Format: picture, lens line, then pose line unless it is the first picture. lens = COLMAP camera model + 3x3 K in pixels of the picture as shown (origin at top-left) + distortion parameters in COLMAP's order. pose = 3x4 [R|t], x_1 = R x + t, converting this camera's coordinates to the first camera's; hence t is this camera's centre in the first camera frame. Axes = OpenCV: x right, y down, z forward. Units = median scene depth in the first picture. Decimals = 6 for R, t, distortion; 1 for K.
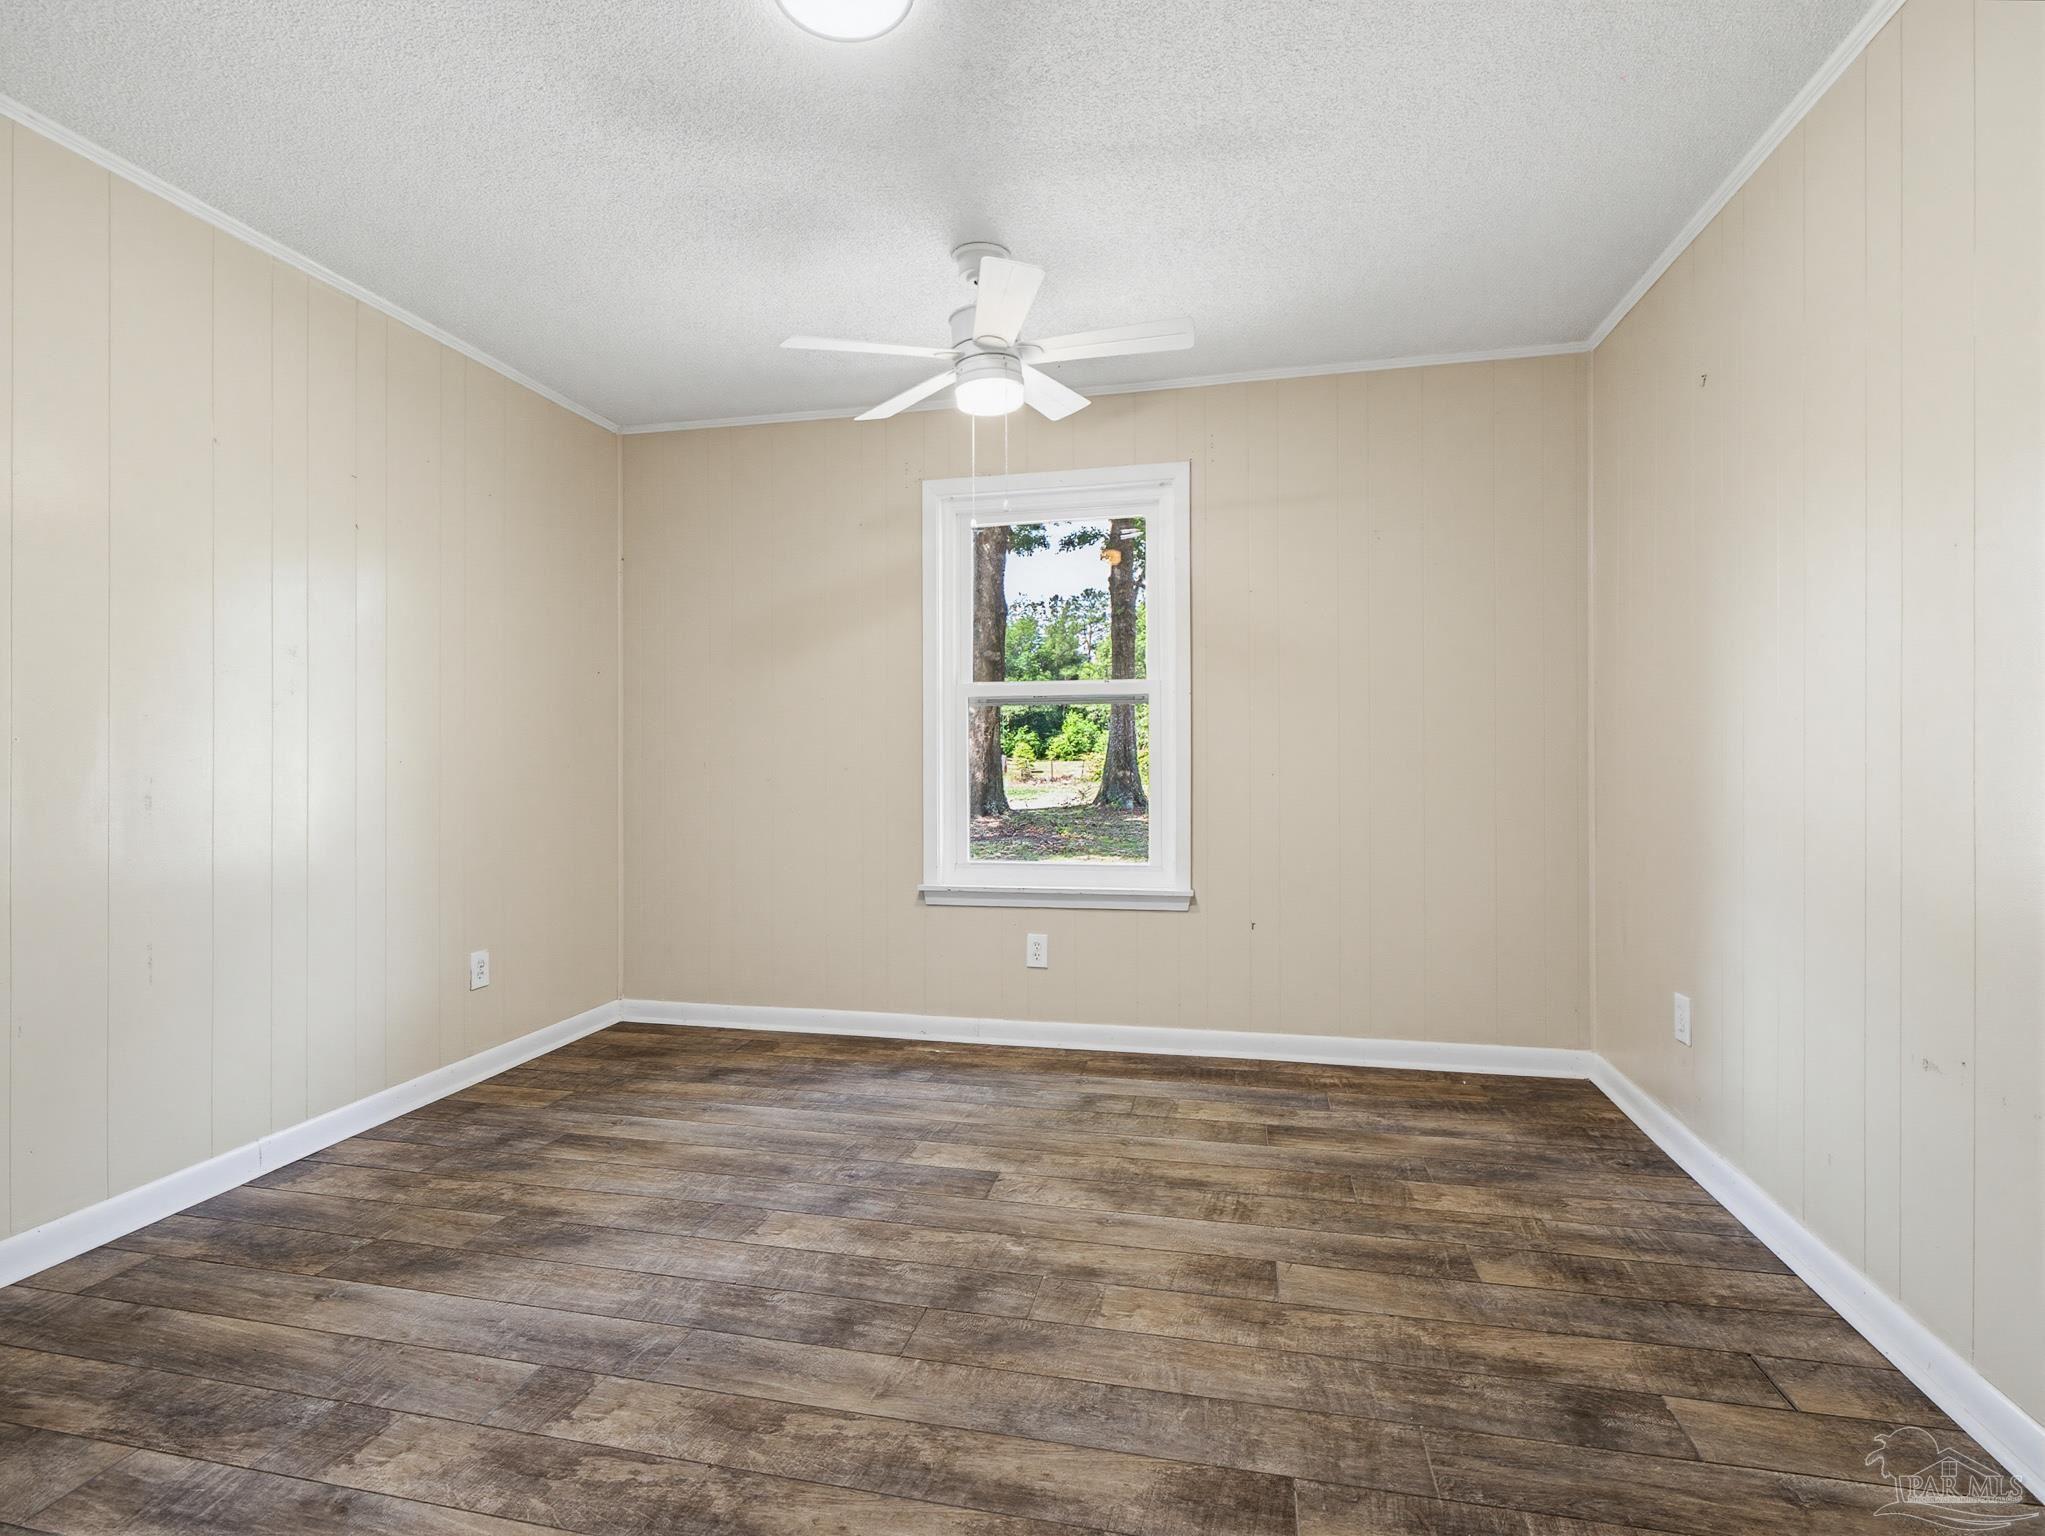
lens RADIAL K [[973.8, 0, 1018.8], [0, 973.8, 769.1], [0, 0, 1]] dist [-0.003108, 0.000209]
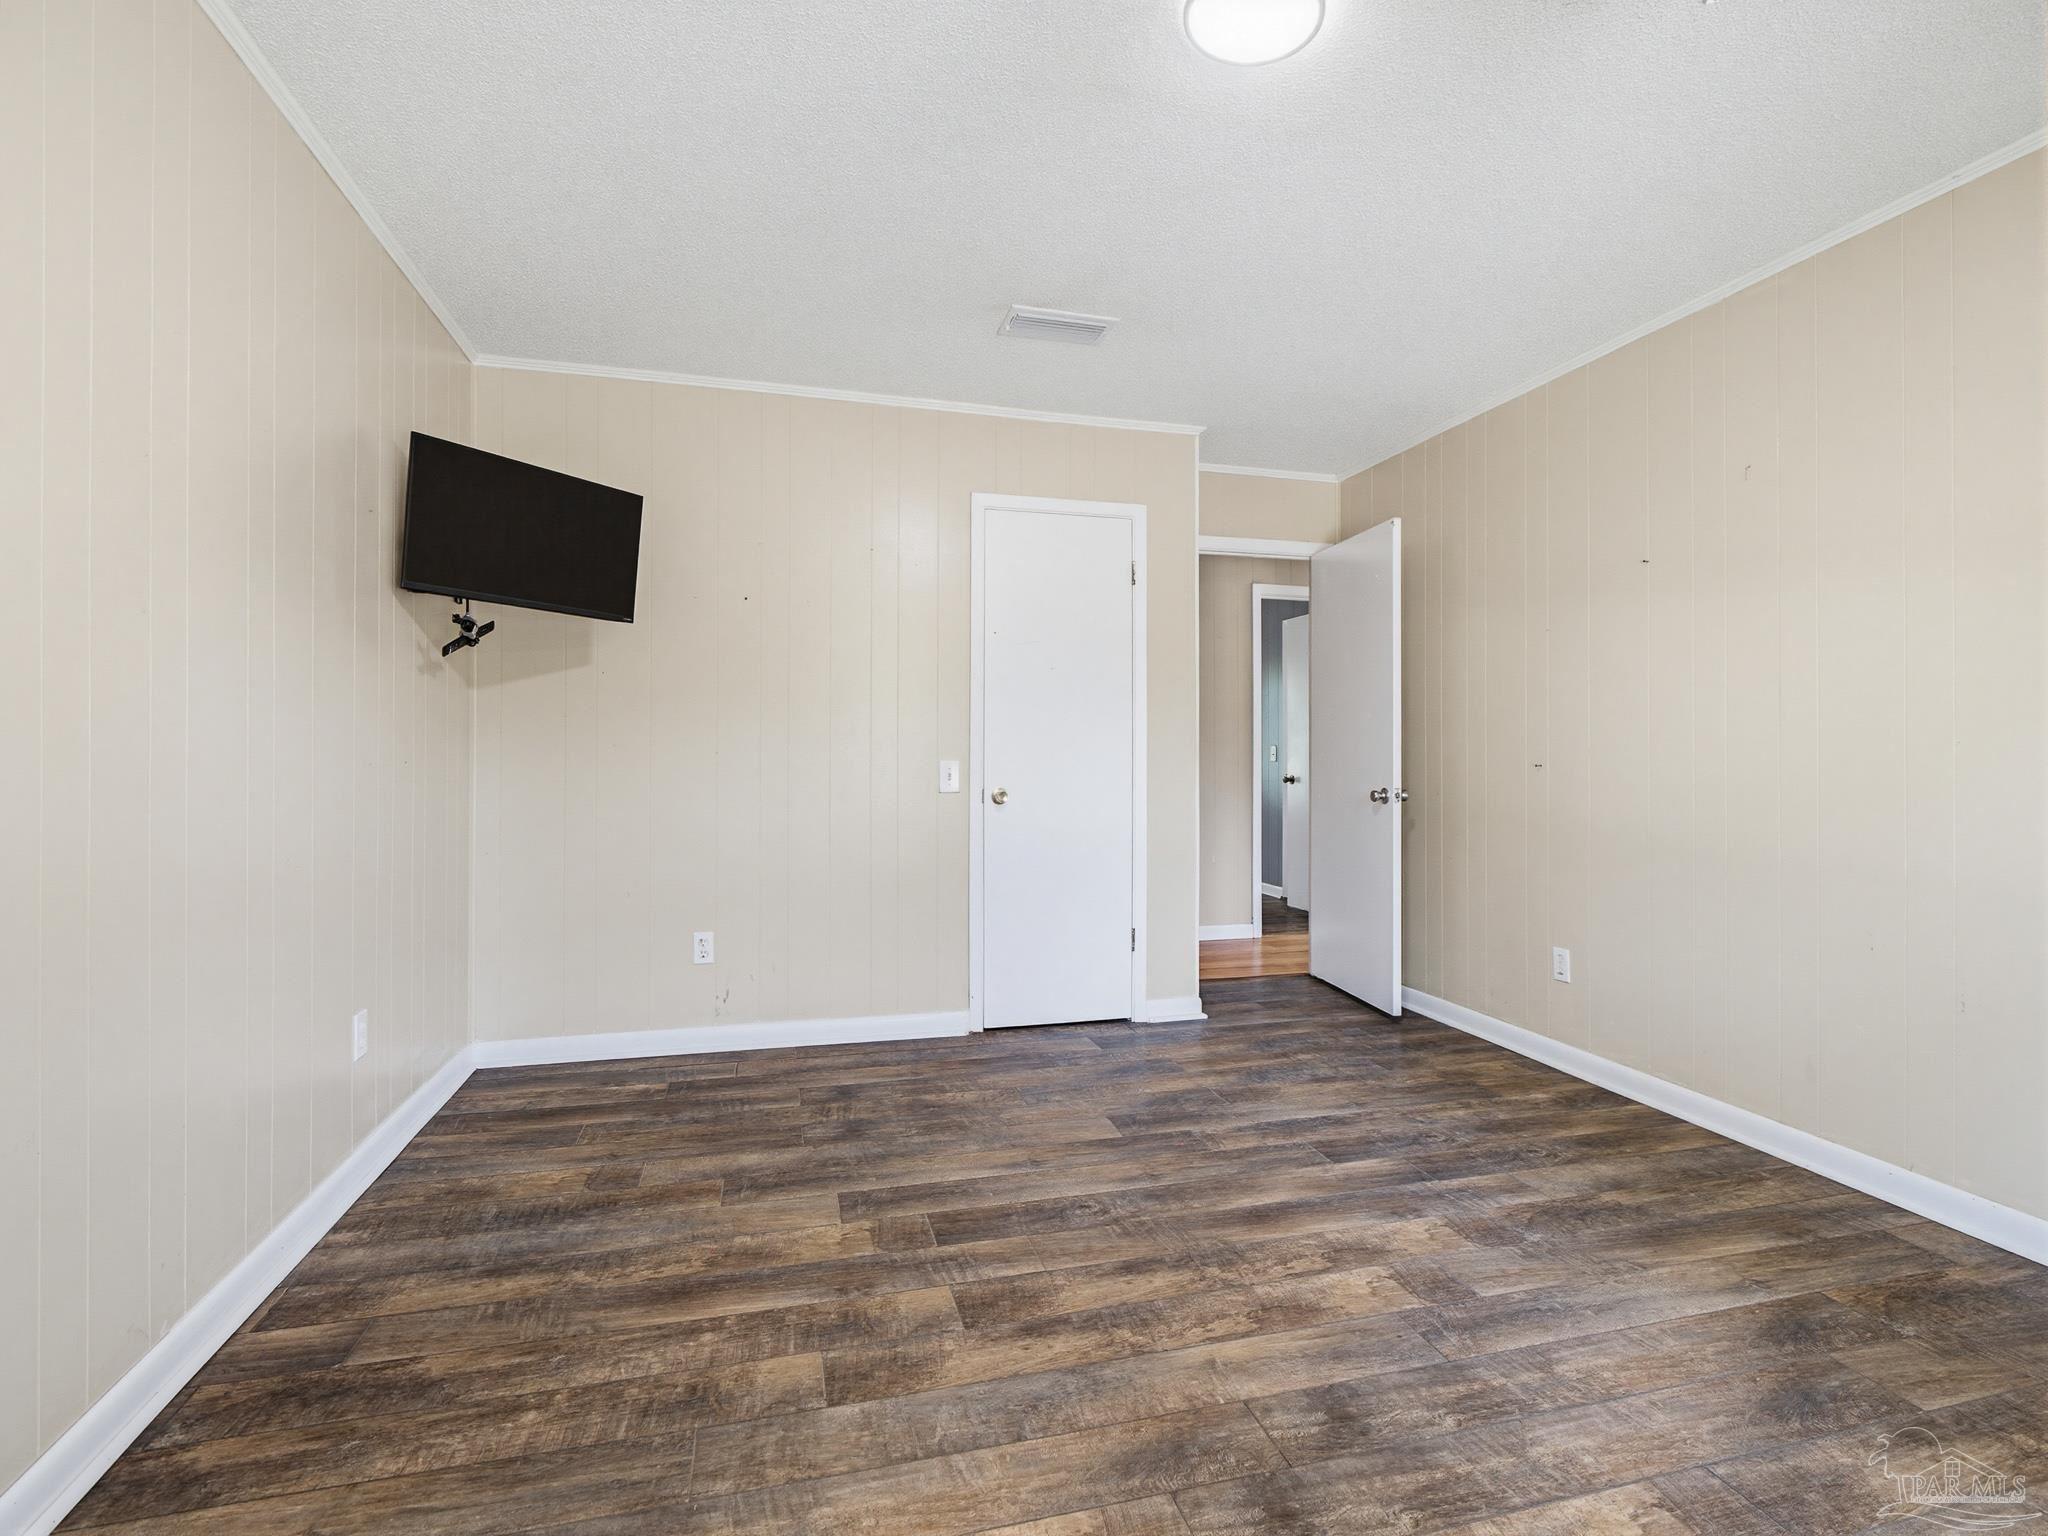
lens RADIAL K [[975.2, 0, 1024.3], [0, 975.2, 762.4], [0, 0, 1]] dist [-0.003108, 0.000209]
pose [[-0.888943, 0.001875, -0.458014, 0.501933], [-0.008448, 0.999754, 0.020490, -0.023947], [0.457940, 0.022084, -0.888709, 1.766112]]
